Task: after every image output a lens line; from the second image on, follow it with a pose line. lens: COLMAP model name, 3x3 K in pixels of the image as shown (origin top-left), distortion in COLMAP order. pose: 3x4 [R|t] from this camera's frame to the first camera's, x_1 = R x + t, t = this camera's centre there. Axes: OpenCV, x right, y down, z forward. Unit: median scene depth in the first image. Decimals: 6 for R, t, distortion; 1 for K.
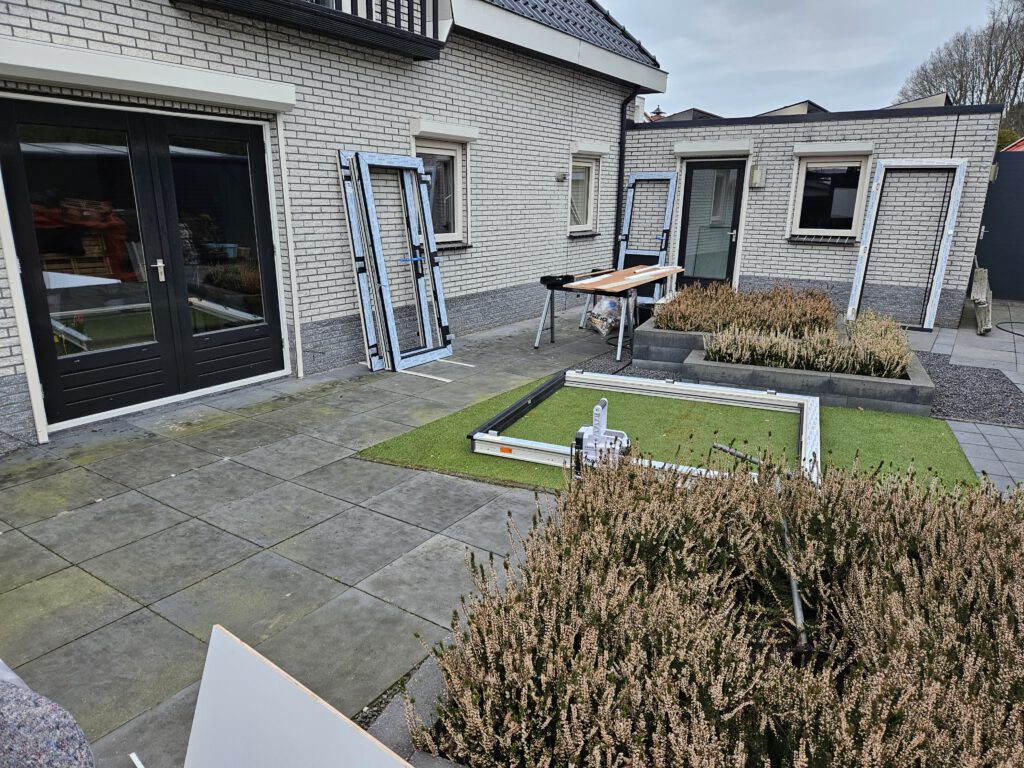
lens RADIAL K [[683.1, 0, 510.9], [0, 683.1, 391.7], [0, 0, 1]] dist [0.075920, -0.066042]
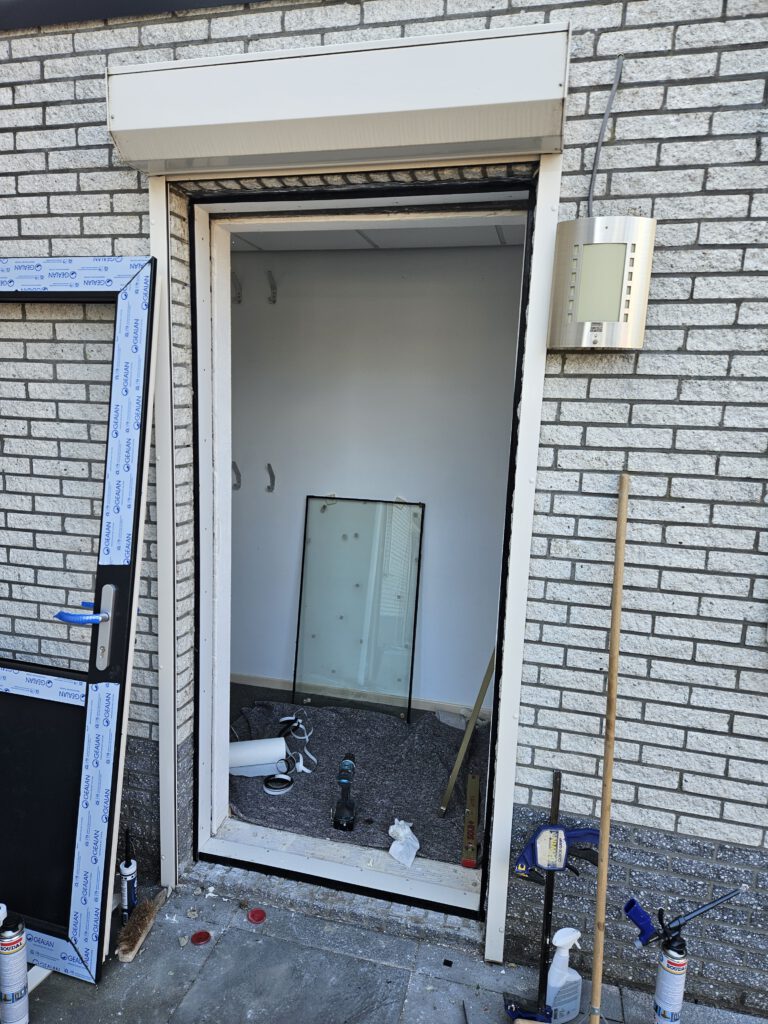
lens RADIAL K [[683.1, 0, 369.2], [0, 683.1, 515.8], [0, 0, 1]] dist [0.075920, -0.066042]
pose [[0.946710, -0.033302, 0.320362, 0.248645], [0.066338, 0.993476, -0.092764, -0.244468], [-0.315183, 0.109073, 0.942742, 0.867848]]
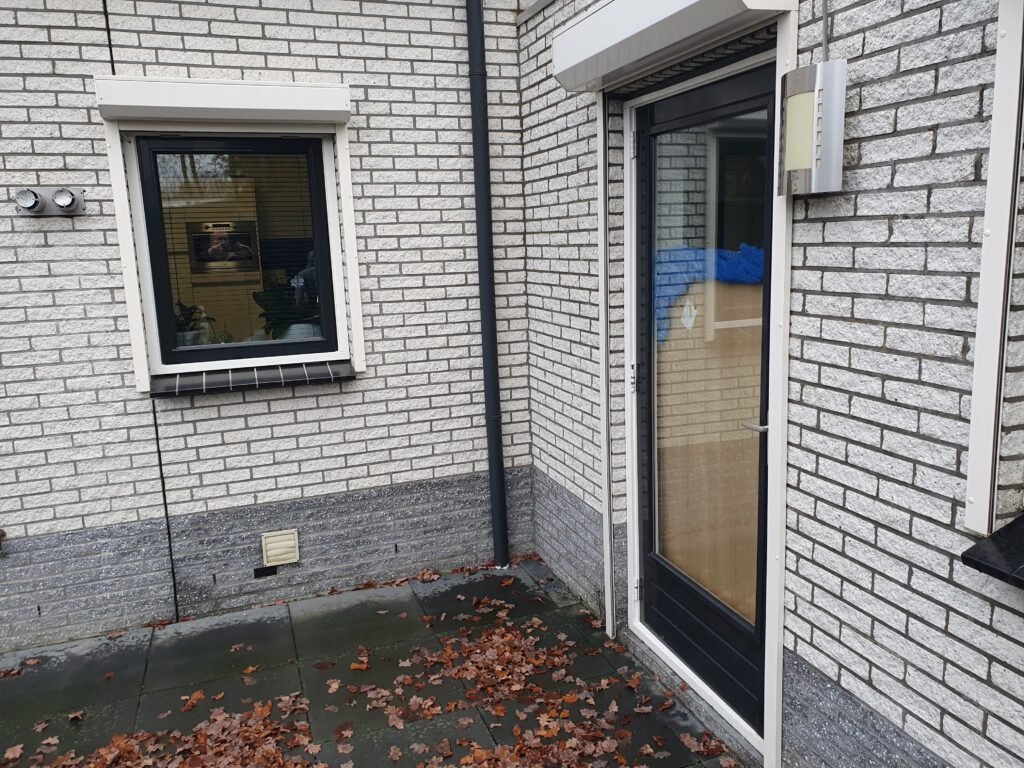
lens RADIAL K [[794.1, 0, 535.5], [0, 794.1, 376.1], [0, 0, 1]] dist [0.027846, -0.012652]
pose [[0.816504, 0.066703, -0.573474, 0.417533], [-0.122804, 0.990638, -0.059623, -0.233003], [0.564128, 0.119107, 0.817051, 0.812900]]
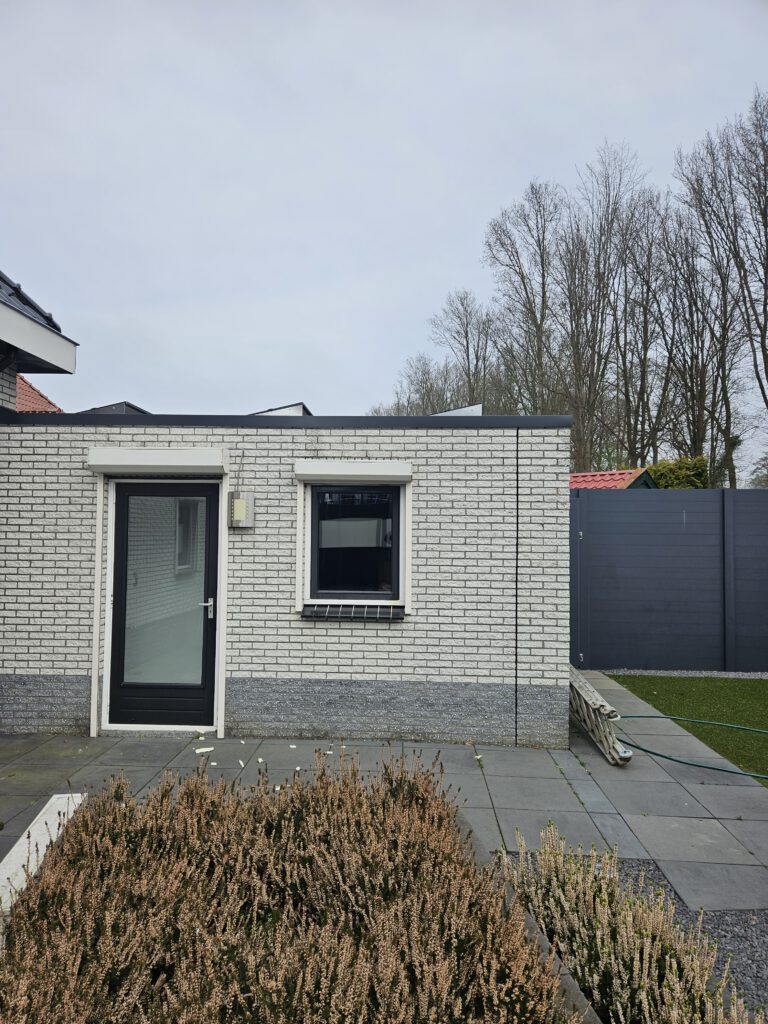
lens RADIAL K [[683.1, 0, 376.5], [0, 683.1, 513.9], [0, 0, 1]] dist [0.075920, -0.066042]
pose [[0.856777, 0.011972, 0.515548, 0.156422], [0.141308, 0.956015, -0.257037, -0.142763], [-0.495949, 0.293074, 0.817400, 0.472142]]
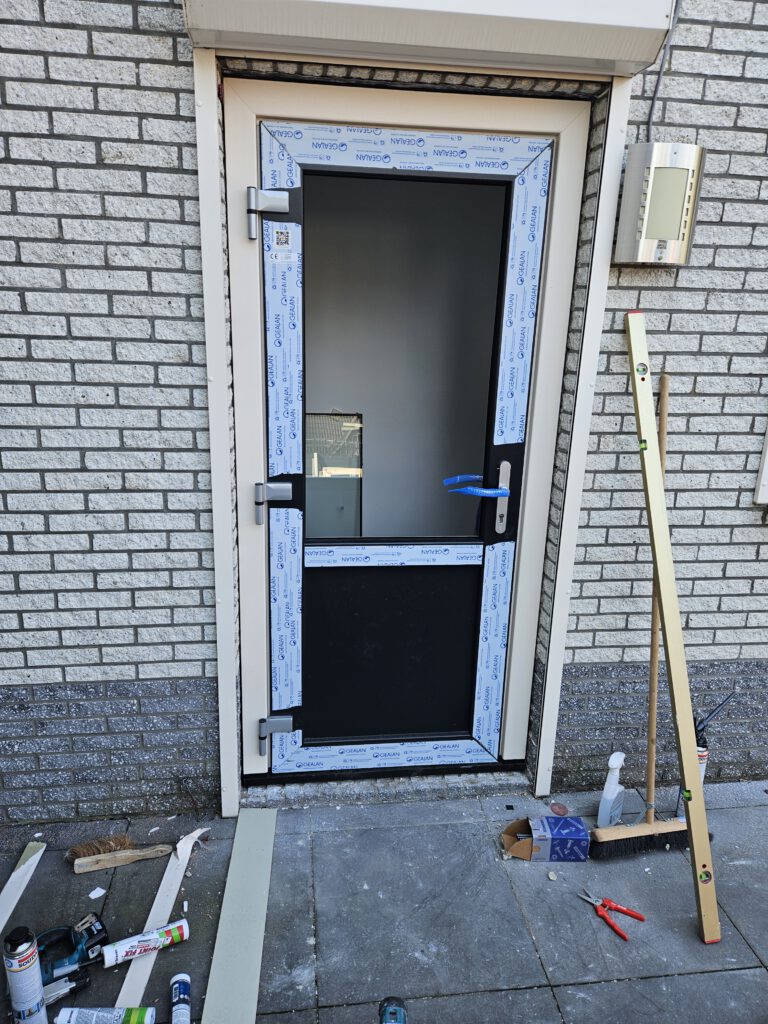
lens RADIAL K [[683.1, 0, 381.8], [0, 683.1, 505.1], [0, 0, 1]] dist [0.075920, -0.066042]
pose [[0.760453, -0.164714, 0.628157, 0.166301], [0.160043, 0.984998, 0.064534, -0.255578], [-0.629363, 0.051457, 0.775406, 0.906706]]
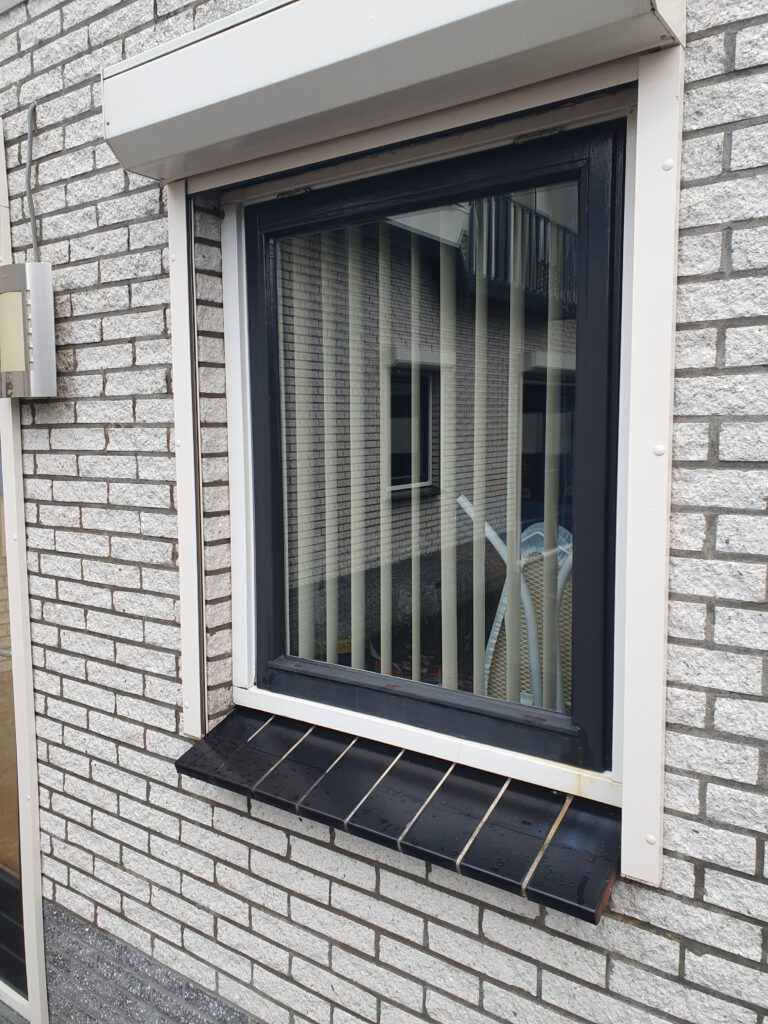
lens RADIAL K [[794.1, 0, 391.8], [0, 794.1, 508.6], [0, 0, 1]] dist [0.027846, -0.012652]
pose [[0.999675, -0.011384, -0.022817, 0.444836], [0.006900, 0.982191, -0.187757, -0.237183], [0.024548, 0.187539, 0.981950, 0.831649]]
